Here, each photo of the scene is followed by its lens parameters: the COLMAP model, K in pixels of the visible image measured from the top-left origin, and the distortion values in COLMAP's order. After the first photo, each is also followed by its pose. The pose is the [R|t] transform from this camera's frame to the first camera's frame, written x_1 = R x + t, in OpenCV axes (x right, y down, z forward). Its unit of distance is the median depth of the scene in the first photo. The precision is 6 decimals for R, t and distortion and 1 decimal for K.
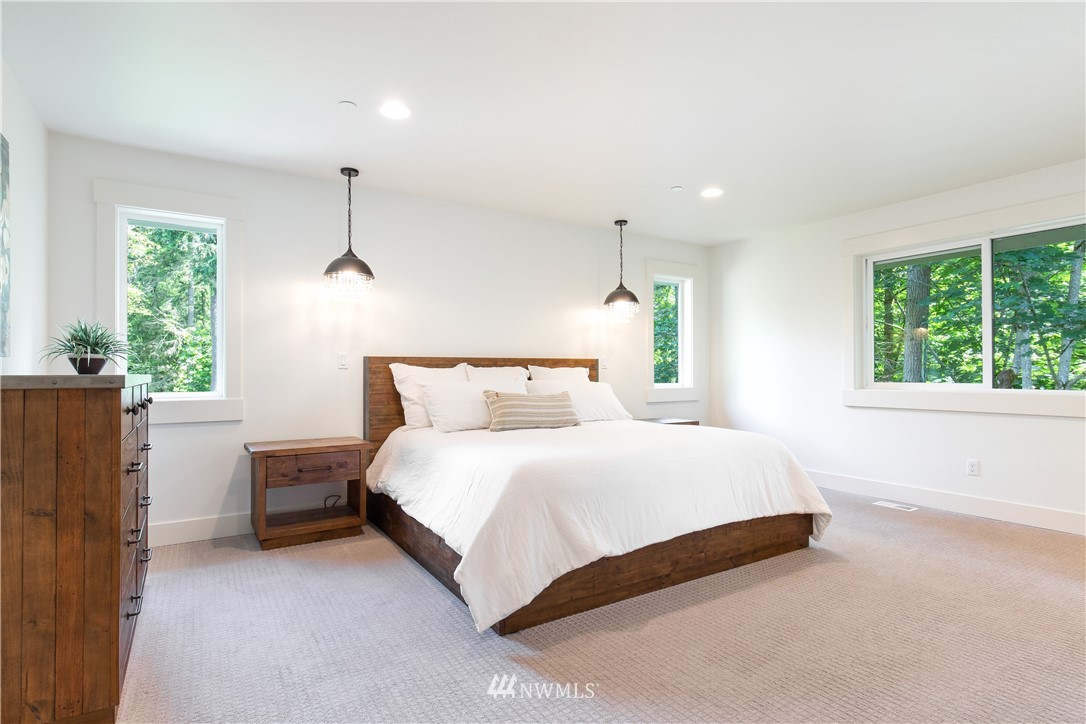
lens RADIAL K [[548.2, 0, 543.0], [0, 548.2, 362.0], [0, 0, 1]] dist [-0.000908, -0.000051]
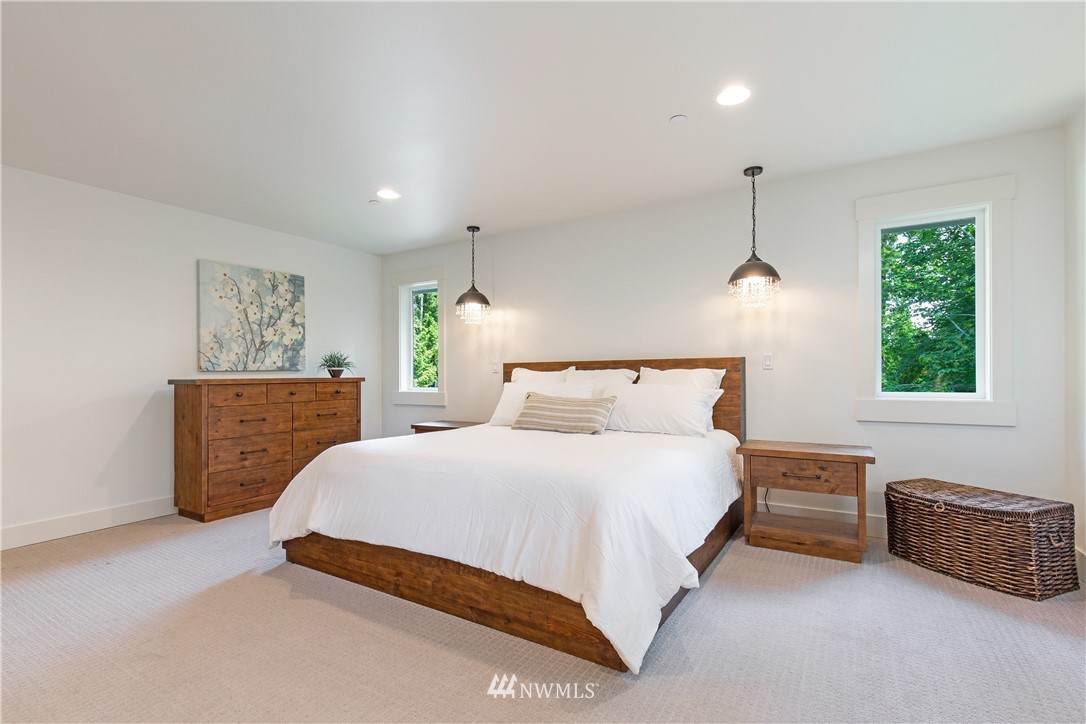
lens RADIAL K [[492.6, 0, 543.0], [0, 492.6, 362.0], [0, 0, 1]] dist [0.000356, 0.000257]
pose [[0.443675, -0.024434, -0.895854, 0.802254], [0.023706, 0.999598, -0.015523, 0.007819], [0.895874, -0.014350, 0.444077, 0.596046]]
